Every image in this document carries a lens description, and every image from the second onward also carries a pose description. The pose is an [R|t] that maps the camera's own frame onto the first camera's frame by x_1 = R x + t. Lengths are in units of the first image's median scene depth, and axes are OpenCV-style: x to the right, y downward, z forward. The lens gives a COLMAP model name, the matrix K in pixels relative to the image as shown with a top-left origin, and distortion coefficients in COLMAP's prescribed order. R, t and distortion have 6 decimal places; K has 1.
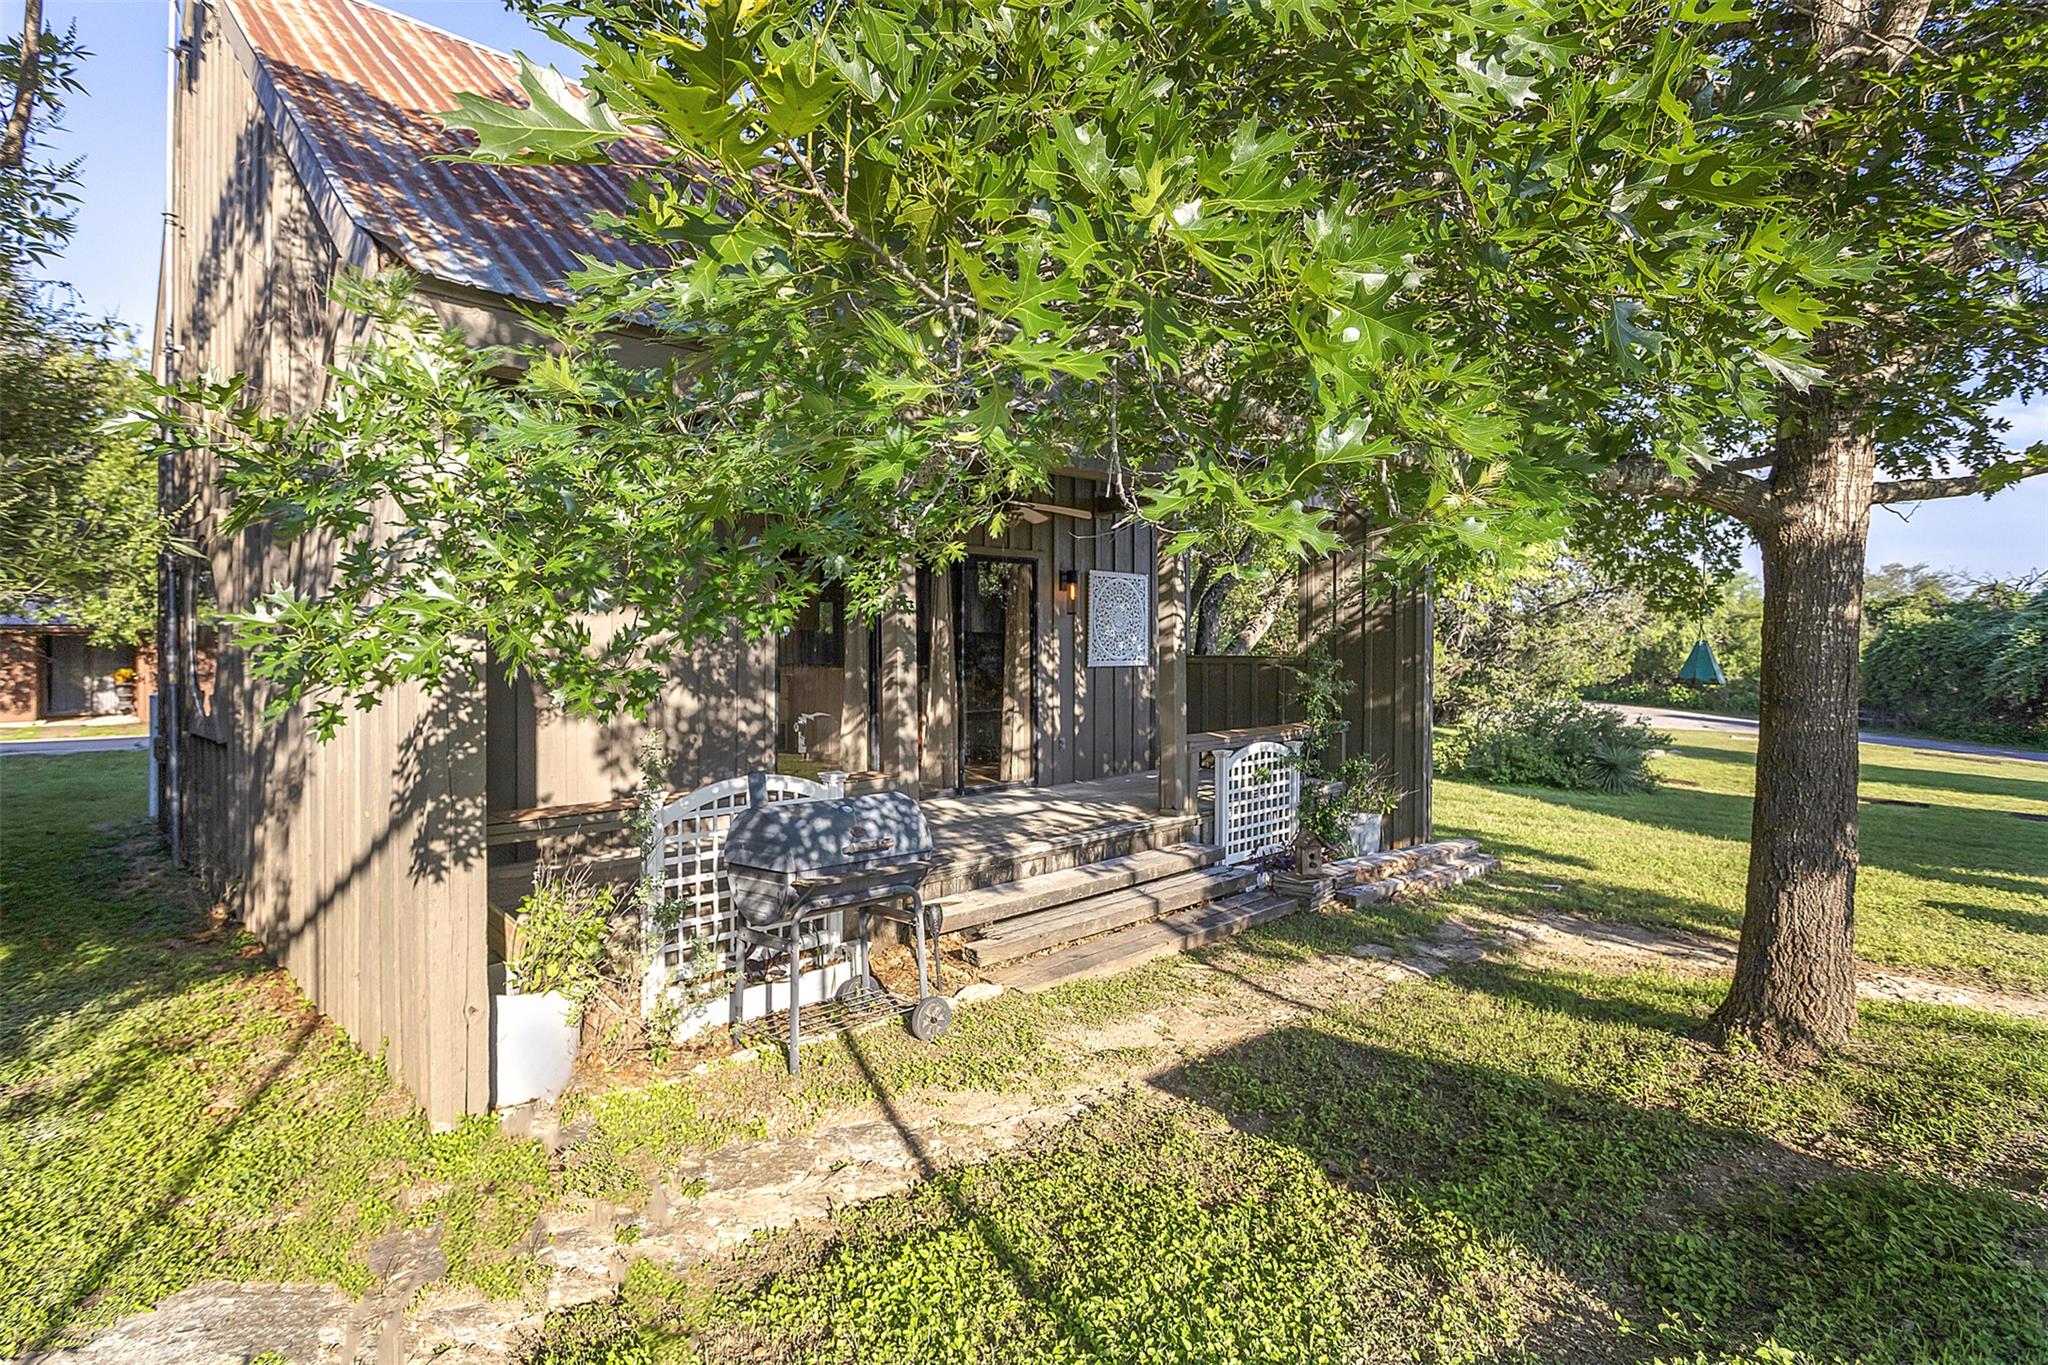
lens RADIAL K [[987.9, 0, 1005.7], [0, 987.9, 661.5], [0, 0, 1]] dist [-0.022737, 0.010648]
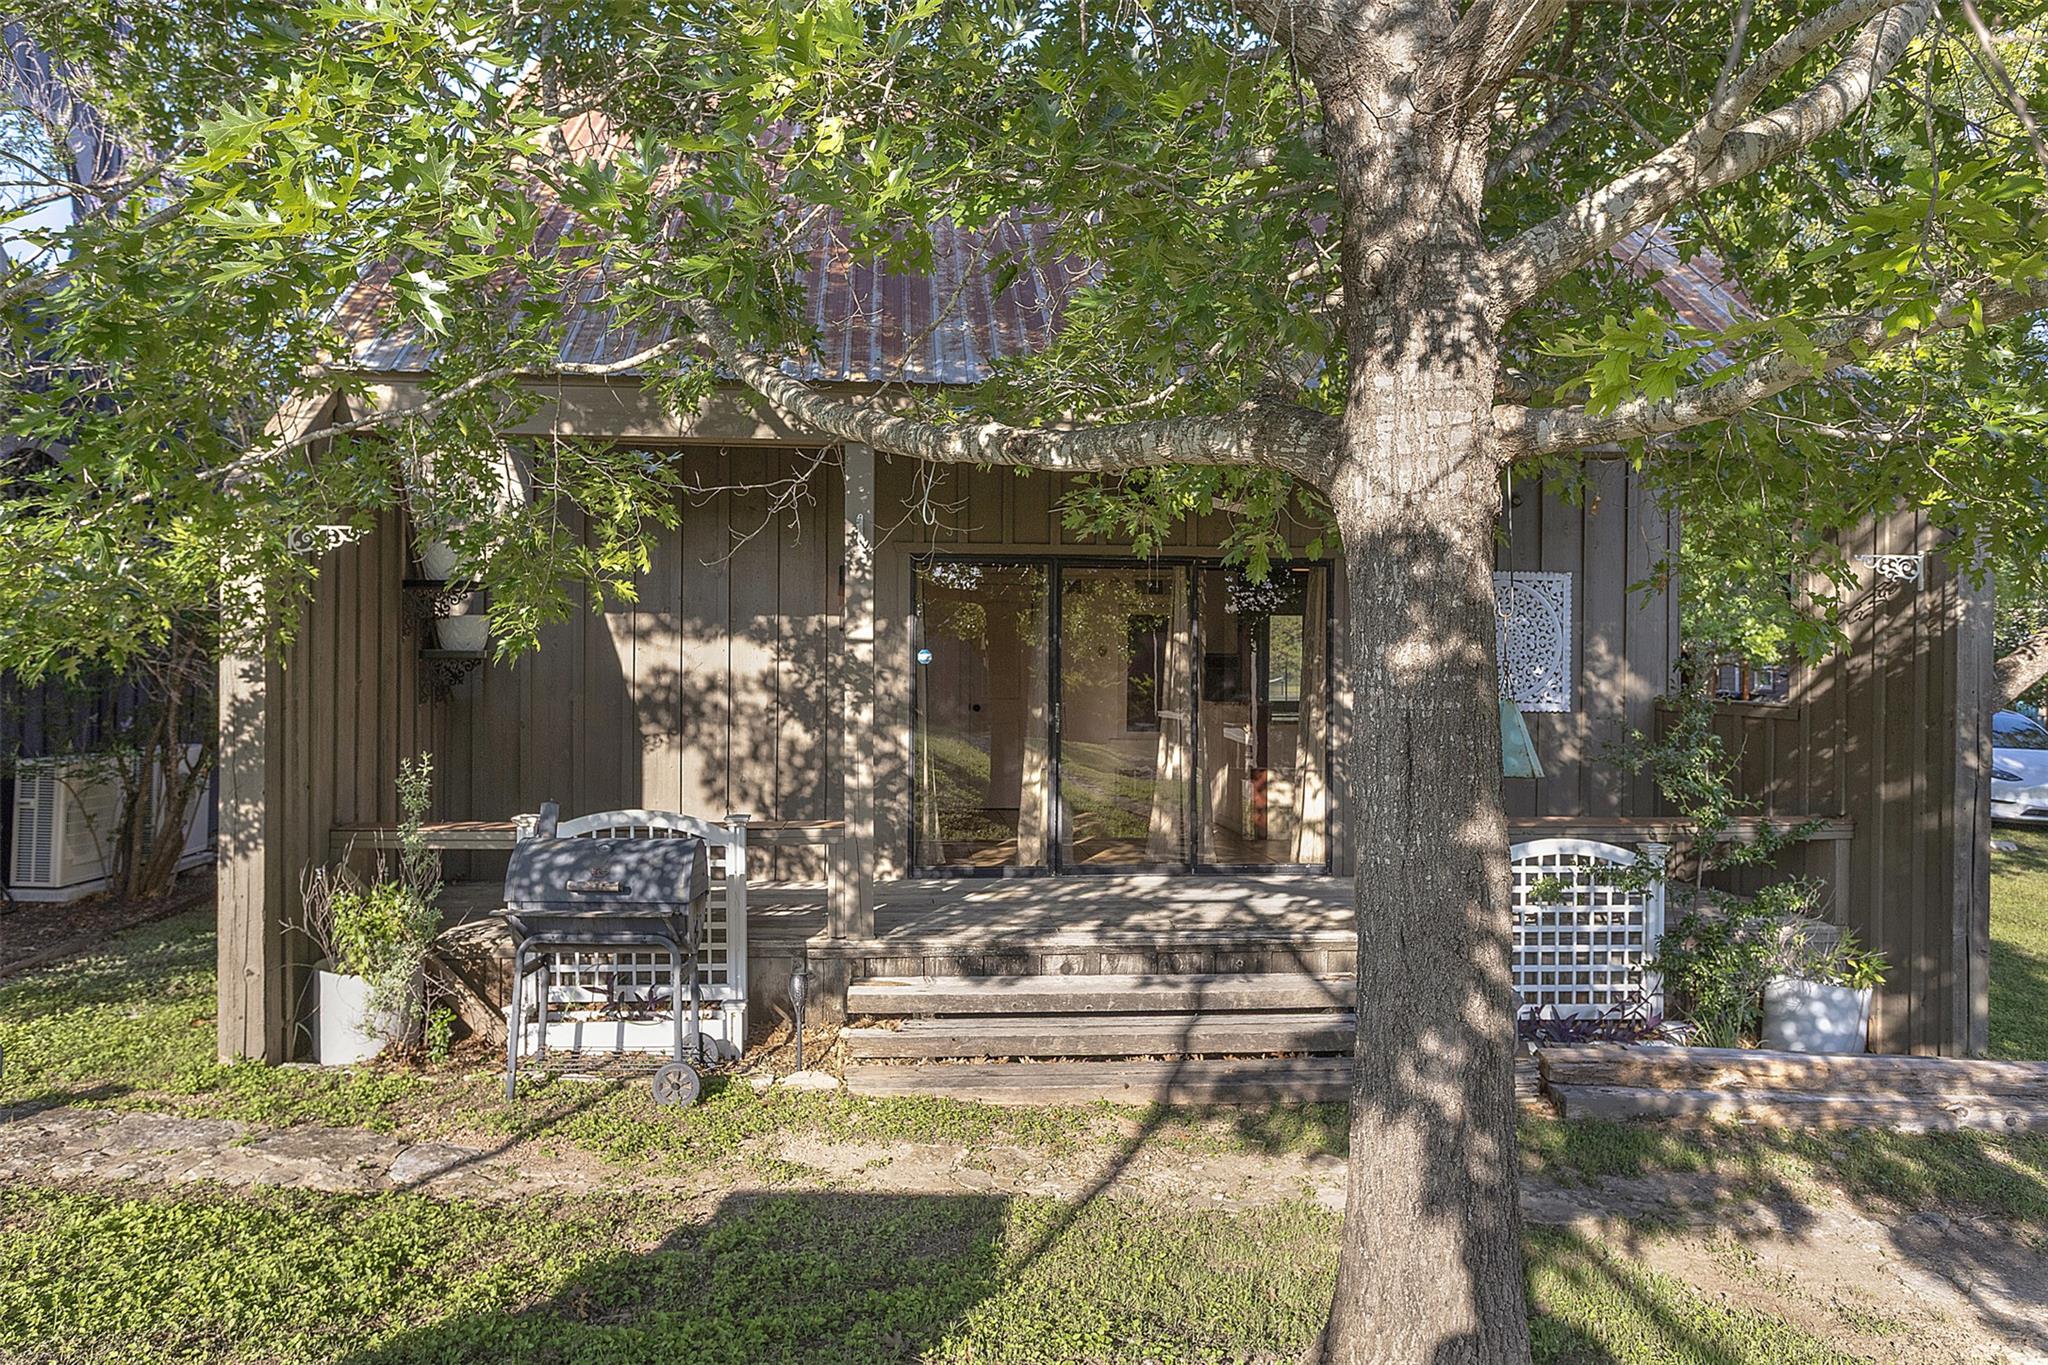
lens RADIAL K [[1319.3, 0, 1024.0], [0, 1319.3, 682.5], [0, 0, 1]] dist [0.011996, 0.000488]
pose [[0.779420, 0.016795, -0.626276, 0.656679], [-0.018018, 0.999828, 0.004389, -0.019640], [0.626242, 0.007864, 0.779589, 0.156175]]
